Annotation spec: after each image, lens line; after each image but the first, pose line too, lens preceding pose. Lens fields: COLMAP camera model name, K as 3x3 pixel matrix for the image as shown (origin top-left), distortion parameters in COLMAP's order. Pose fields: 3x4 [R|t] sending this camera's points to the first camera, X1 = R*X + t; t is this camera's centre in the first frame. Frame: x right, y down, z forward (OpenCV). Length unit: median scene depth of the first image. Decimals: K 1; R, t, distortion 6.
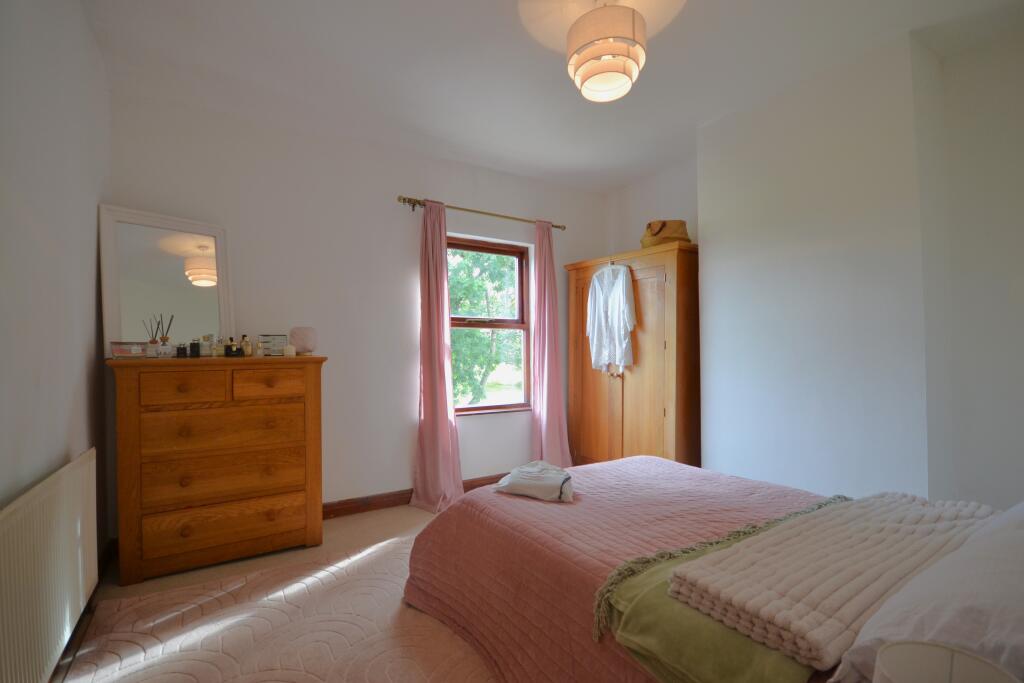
lens RADIAL K [[464.8, 0, 519.4], [0, 464.8, 343.2], [0, 0, 1]] dist [-0.012489, -0.001756]
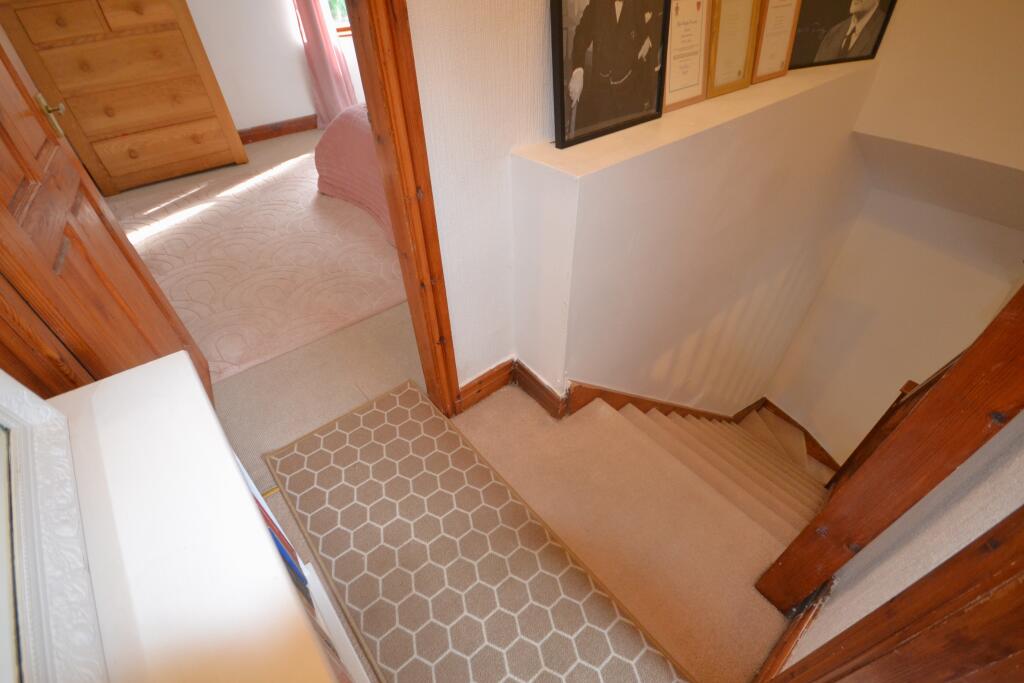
lens RADIAL K [[464.8, 0, 512.1], [0, 464.8, 348.6], [0, 0, 1]] dist [-0.012489, -0.001756]
pose [[0.994102, -0.076921, 0.076446, 0.166876], [0.002499, 0.720977, 0.692954, -0.075404], [-0.108418, -0.688676, 0.716917, -0.362742]]
